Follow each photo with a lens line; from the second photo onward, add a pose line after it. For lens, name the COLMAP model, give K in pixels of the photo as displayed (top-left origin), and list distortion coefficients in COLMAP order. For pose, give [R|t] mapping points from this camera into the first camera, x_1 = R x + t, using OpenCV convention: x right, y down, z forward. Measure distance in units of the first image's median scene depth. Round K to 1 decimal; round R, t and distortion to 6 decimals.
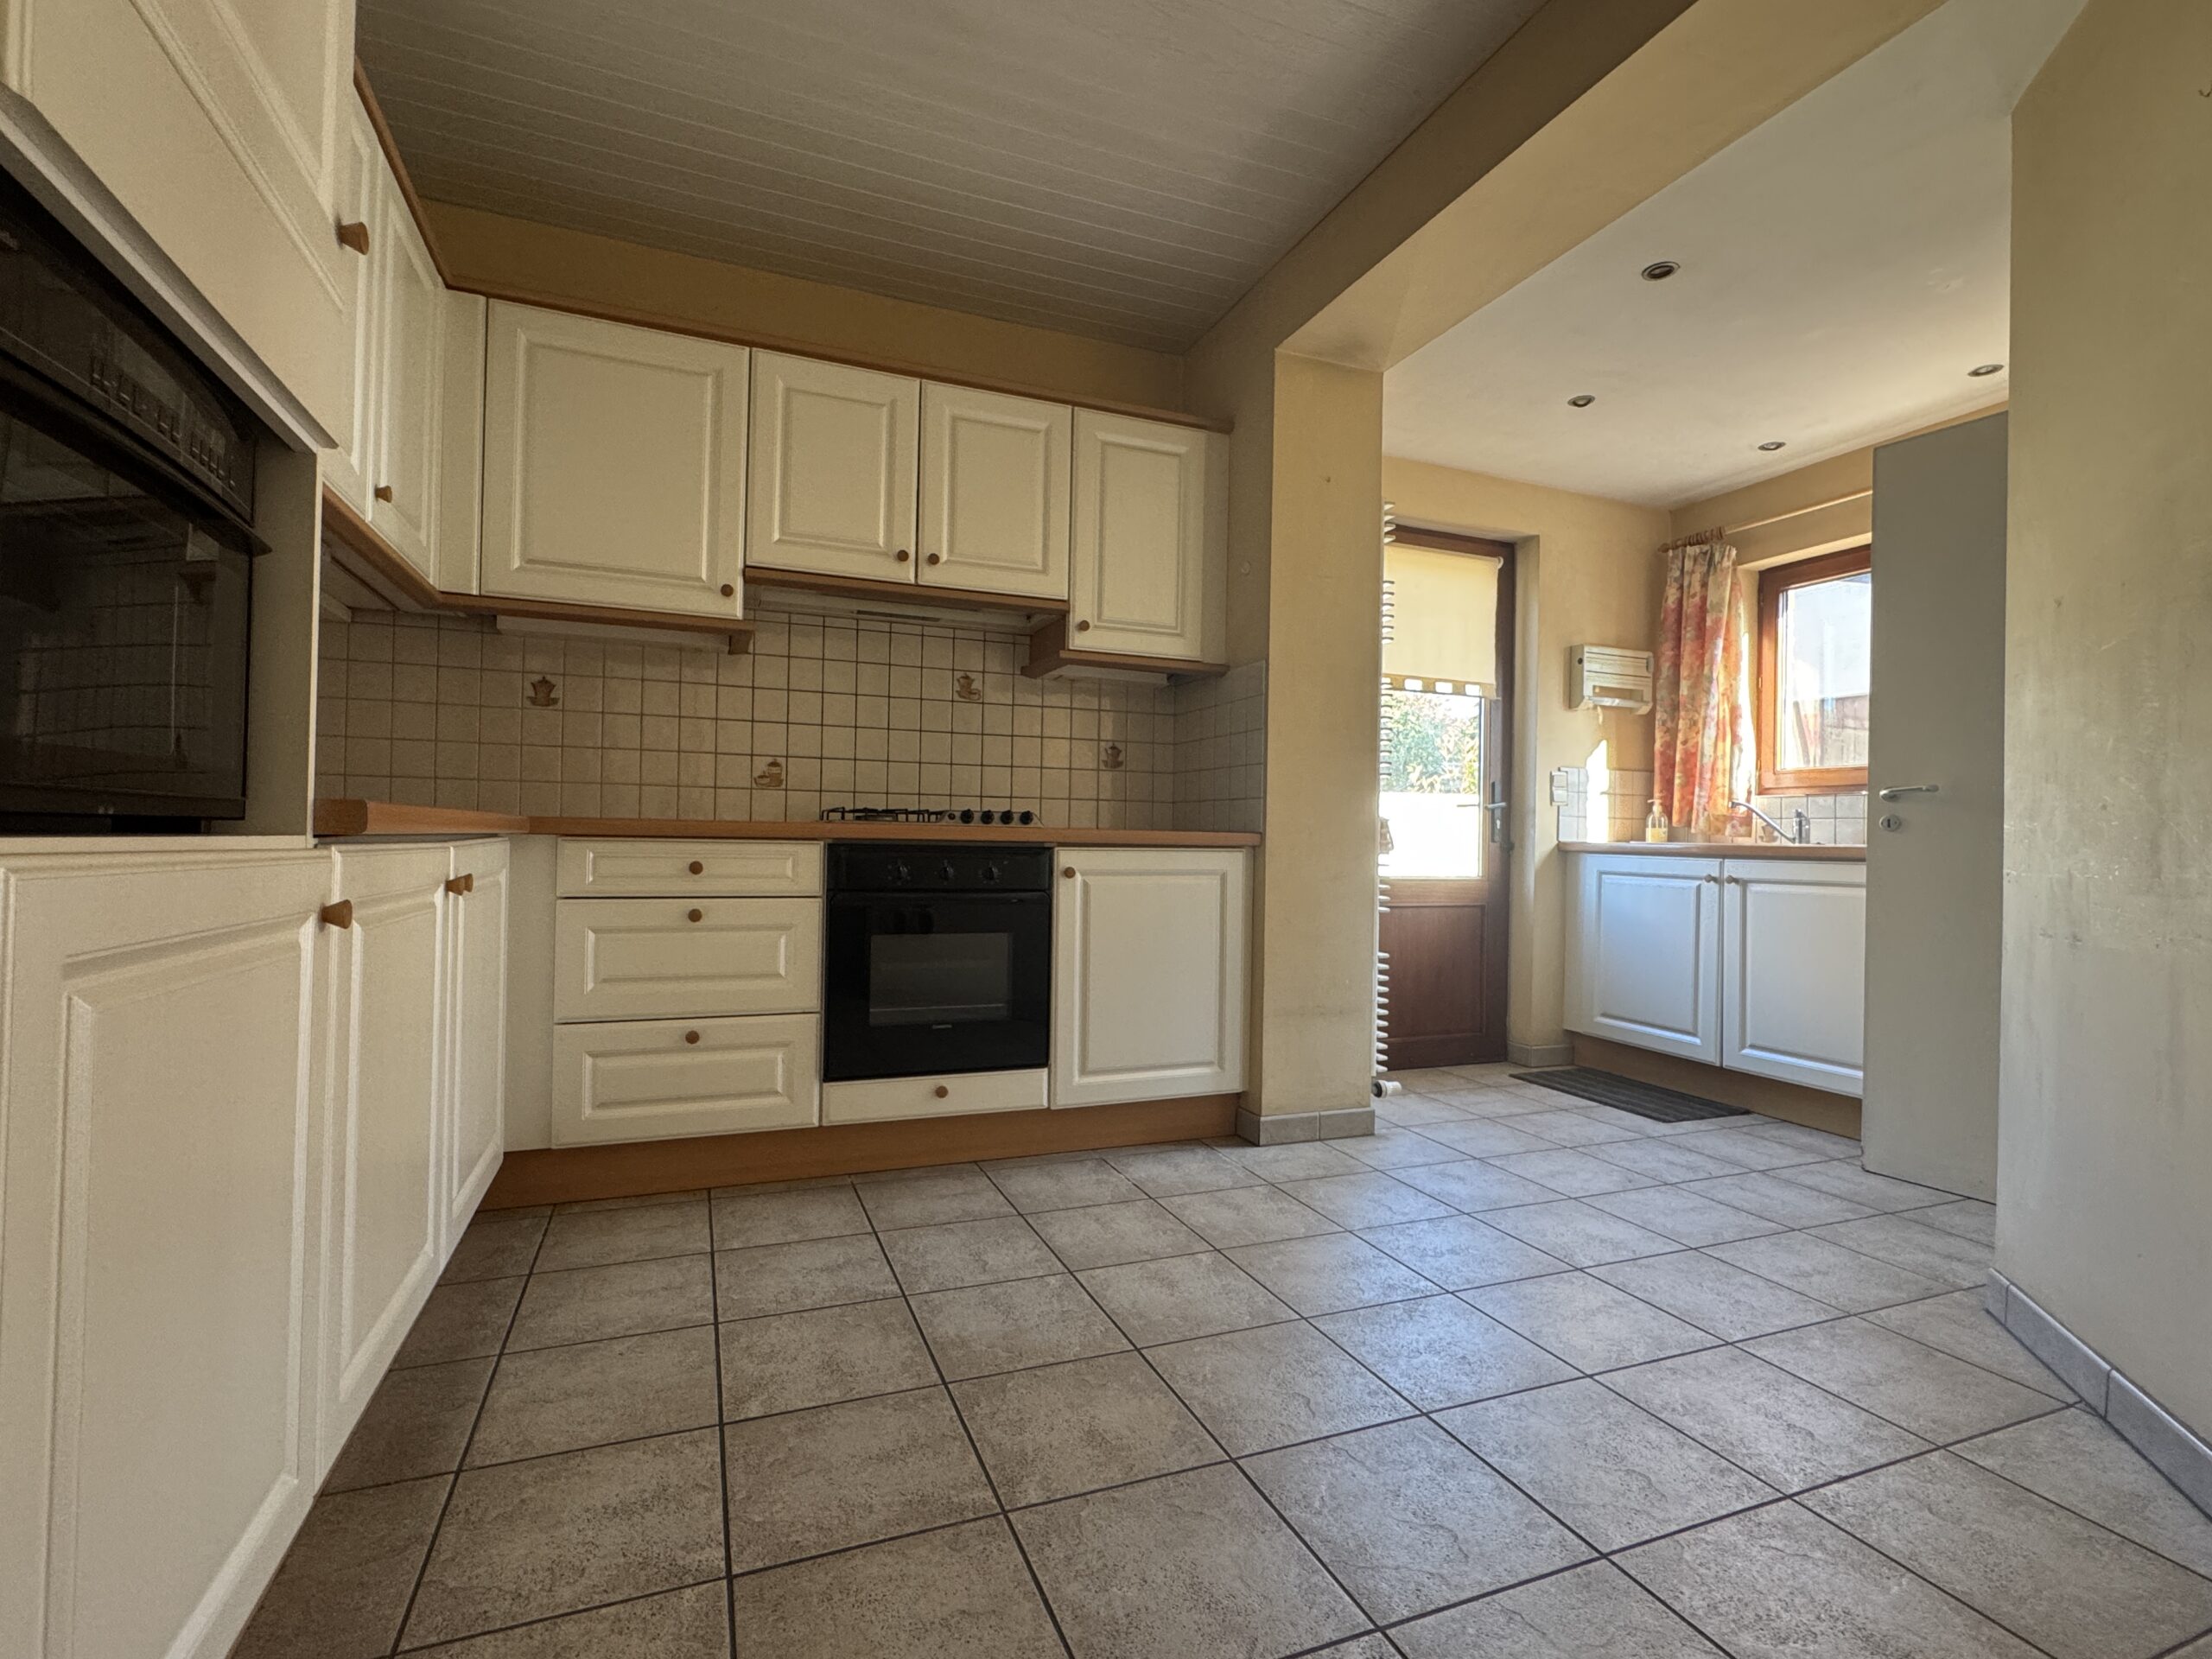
lens RADIAL K [[1030.2, 0, 1107.0], [0, 1030.2, 827.3], [0, 0, 1]] dist [-0.003177, 0.001000]
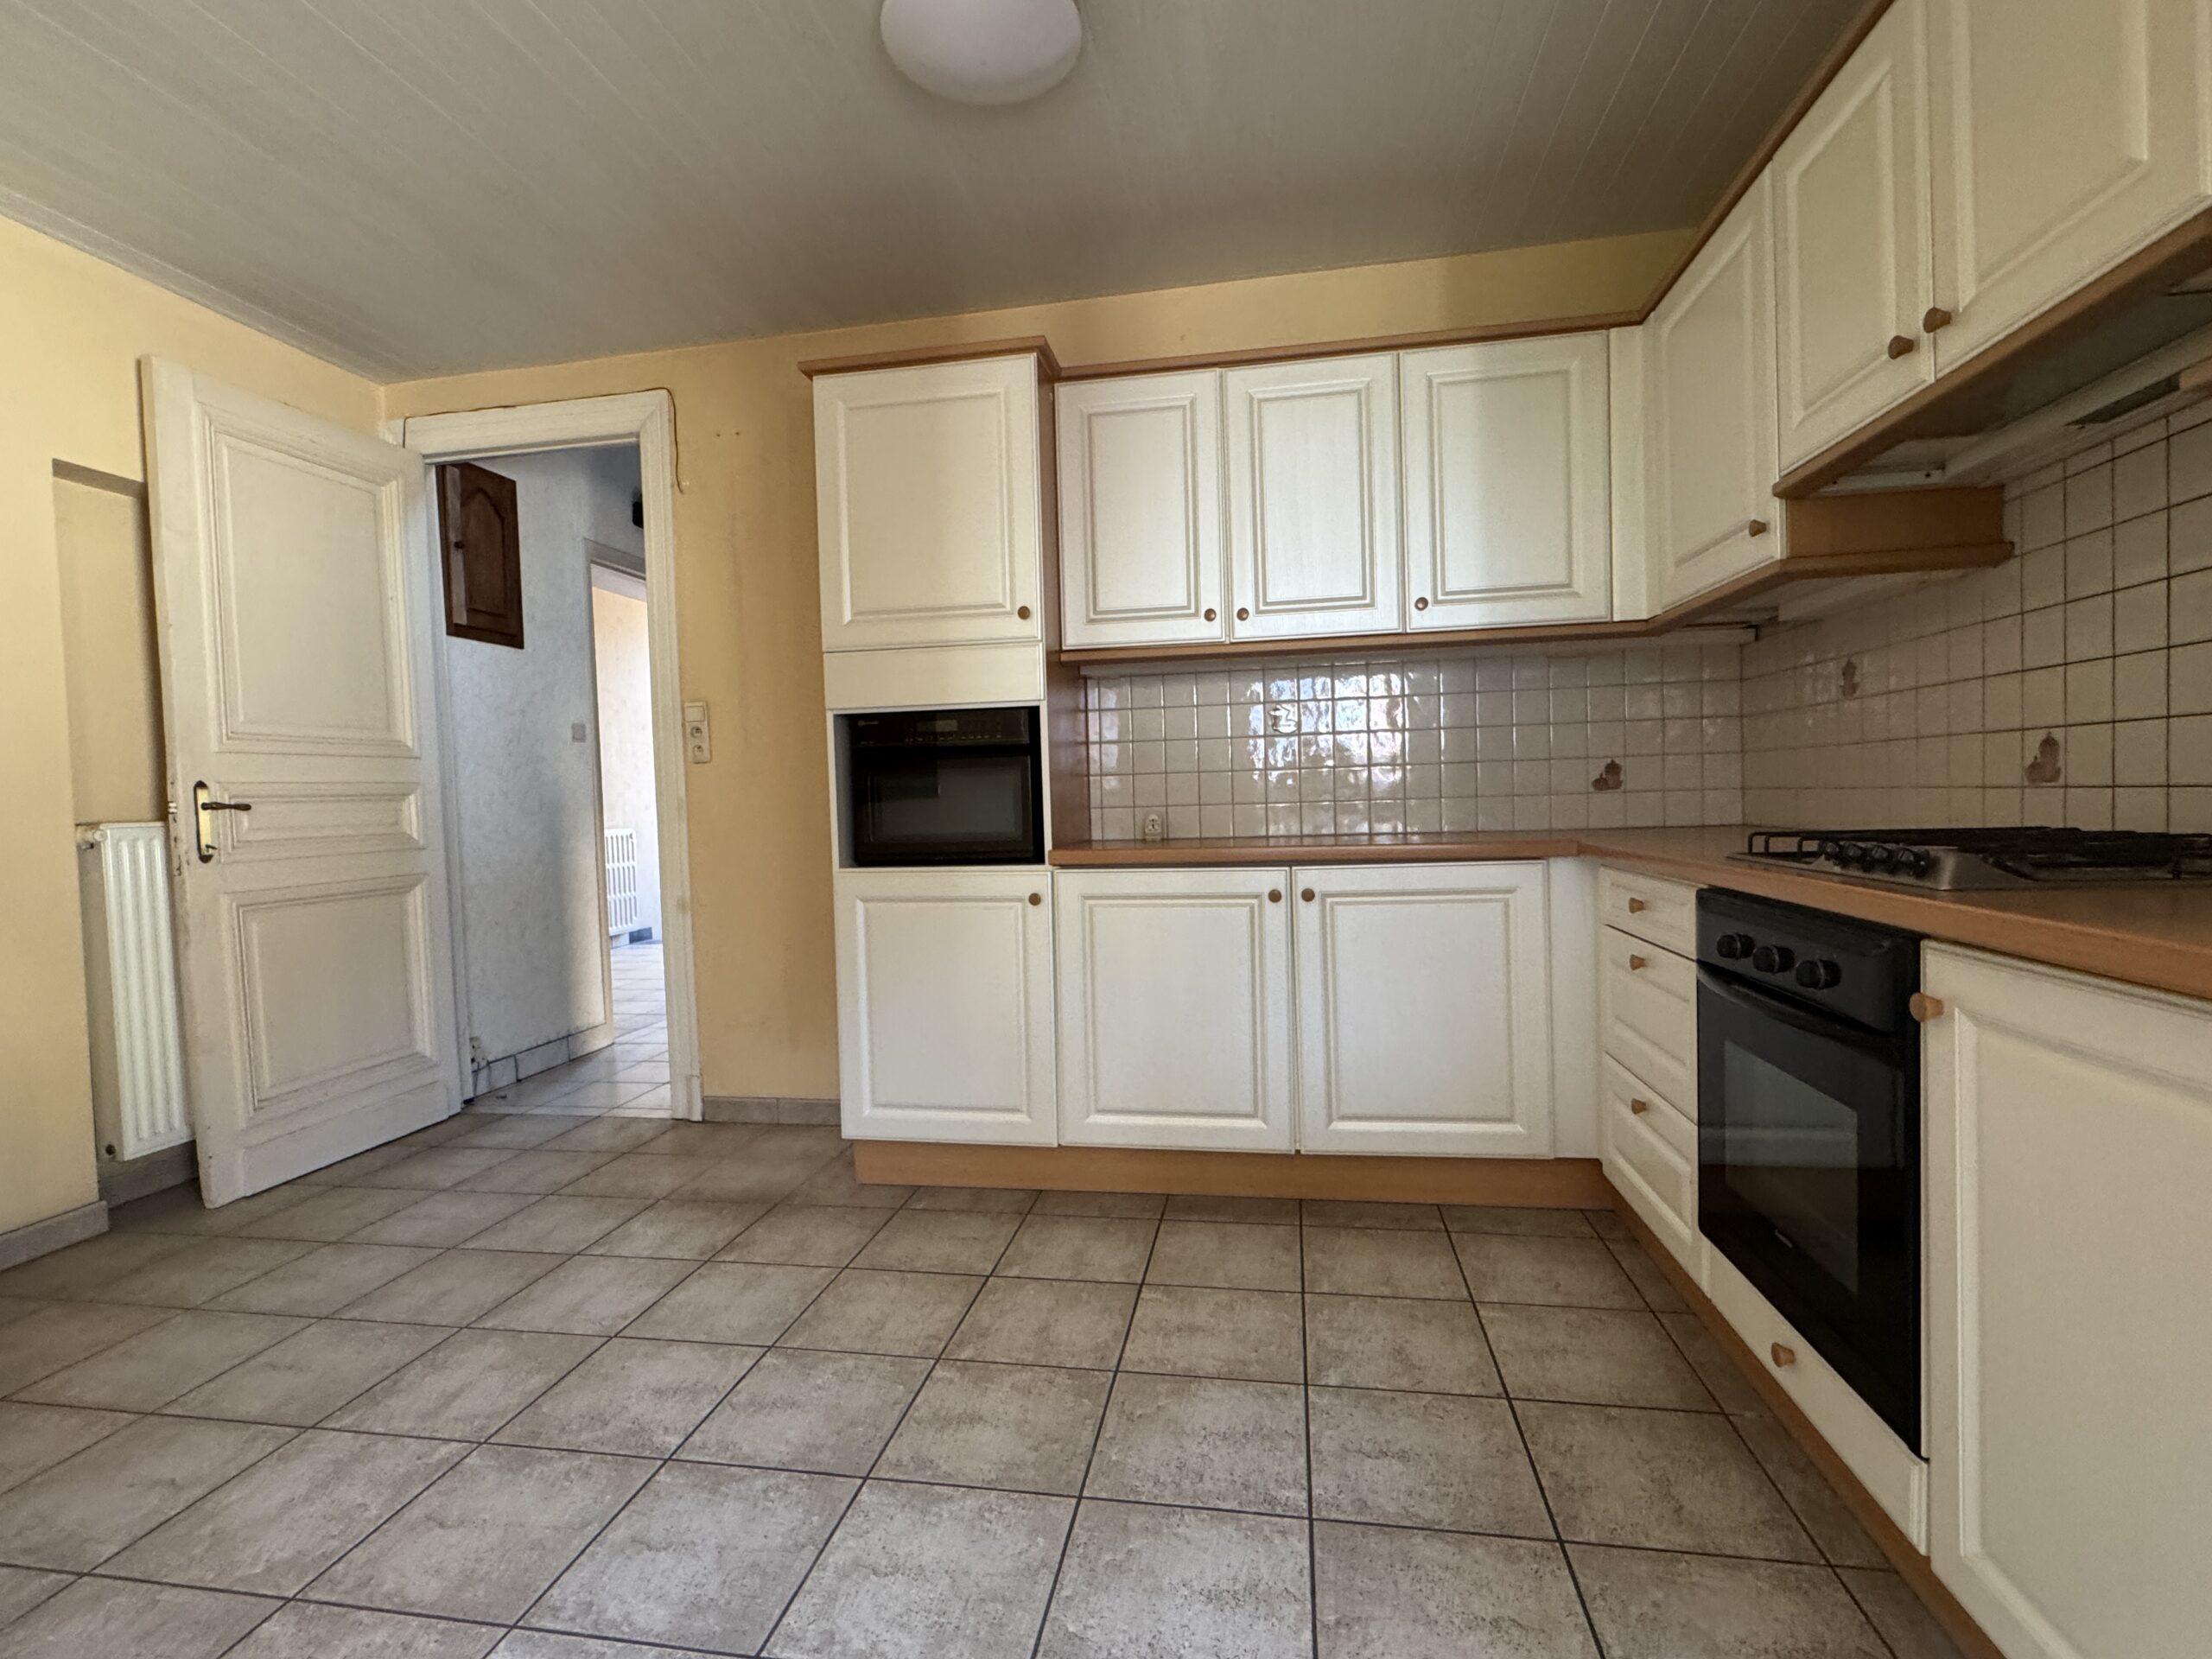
lens RADIAL K [[1030.2, 0, 1110.1], [0, 1030.2, 836.1], [0, 0, 1]] dist [-0.003177, 0.001000]
pose [[-0.531438, 0.028434, -0.846620, 0.724827], [0.033688, 0.999355, 0.012417, -0.058143], [0.846427, -0.021922, -0.532053, 1.476923]]
